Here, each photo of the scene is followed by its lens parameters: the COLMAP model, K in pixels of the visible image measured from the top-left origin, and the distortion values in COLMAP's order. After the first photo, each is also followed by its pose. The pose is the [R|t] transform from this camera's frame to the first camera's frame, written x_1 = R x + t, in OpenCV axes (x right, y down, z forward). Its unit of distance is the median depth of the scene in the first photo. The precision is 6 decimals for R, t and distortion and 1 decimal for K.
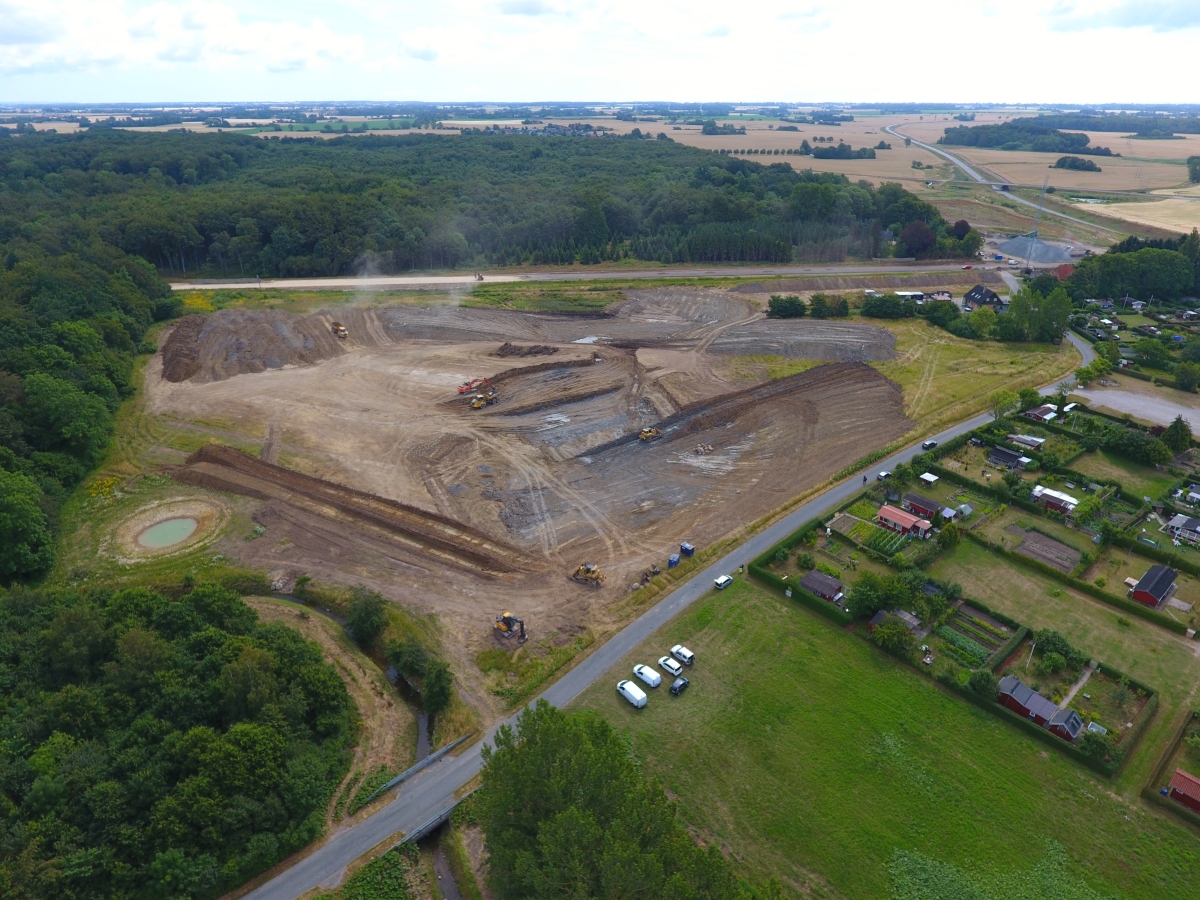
lens RADIAL K [[703.7, 0, 600.1], [0, 703.7, 428.4], [0, 0, 1]] dist [-0.002611, -0.001029]
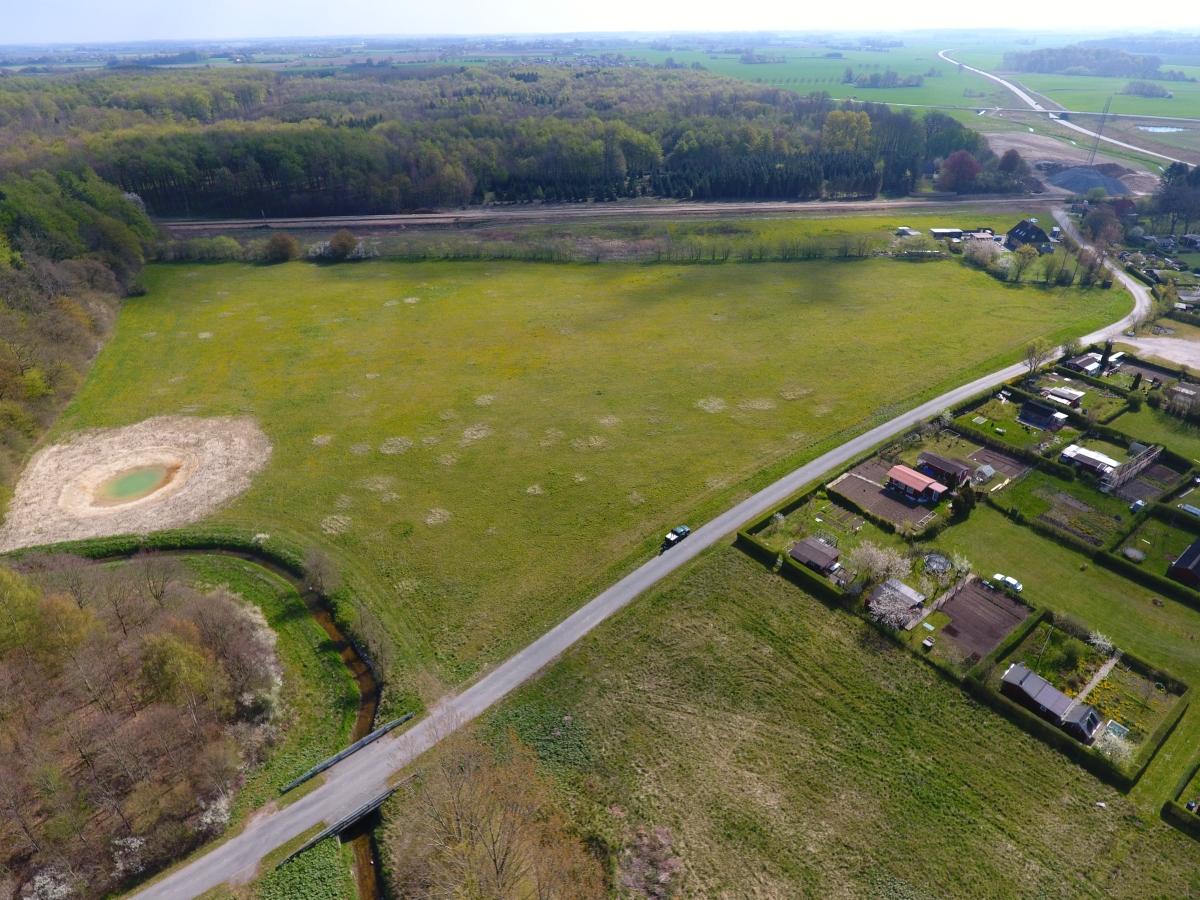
lens RADIAL K [[703.7, 0, 600.1], [0, 703.7, 428.4], [0, 0, 1]] dist [-0.002611, -0.001029]
pose [[0.998836, 0.010224, -0.047145, 0.047886], [-0.006490, 0.996879, 0.078676, -0.005053], [0.047802, -0.078279, 0.995785, 0.060263]]
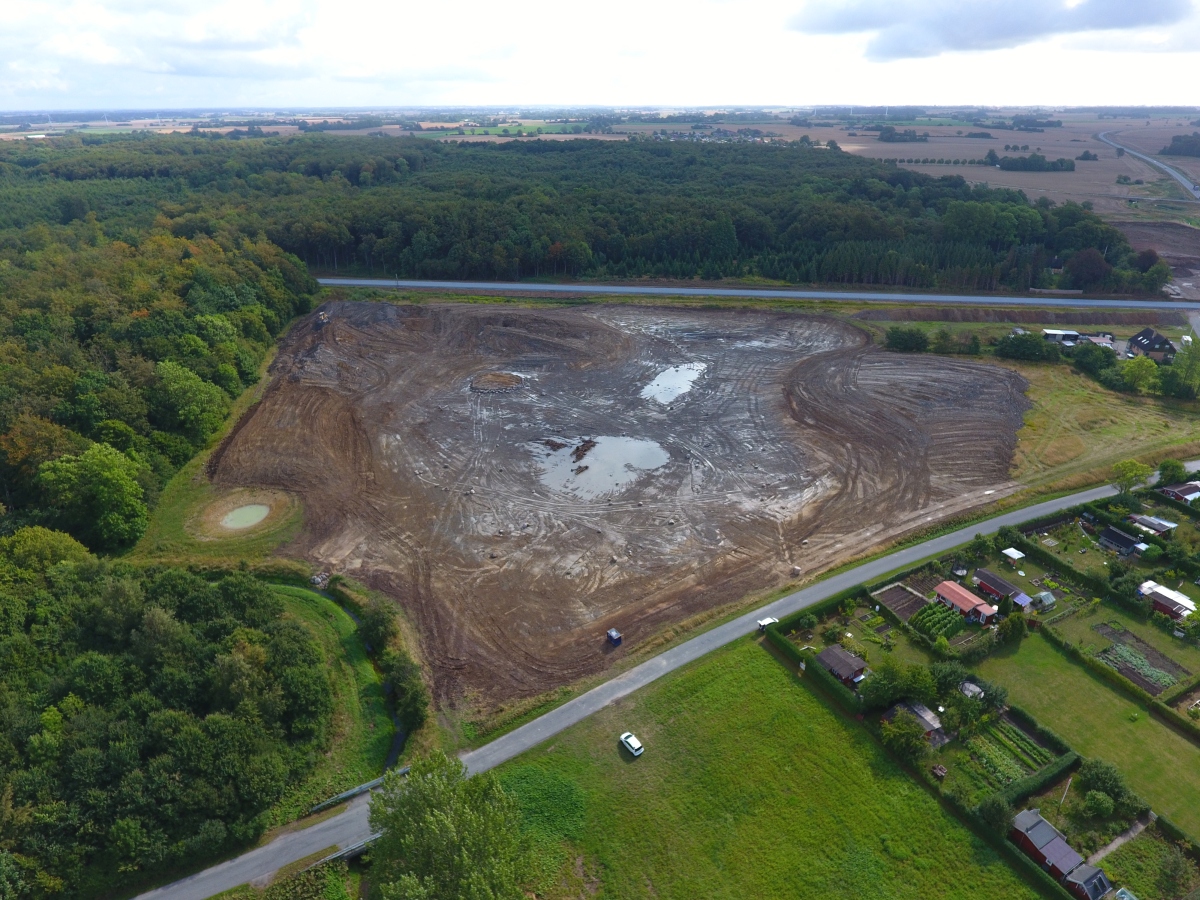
lens RADIAL K [[703.7, 0, 600.1], [0, 703.7, 428.4], [0, 0, 1]] dist [-0.002611, -0.001029]
pose [[0.973487, 0.092876, -0.209040, 0.106222], [-0.093649, 0.995586, 0.006220, -0.034305], [0.208695, 0.013521, 0.977887, 0.025013]]
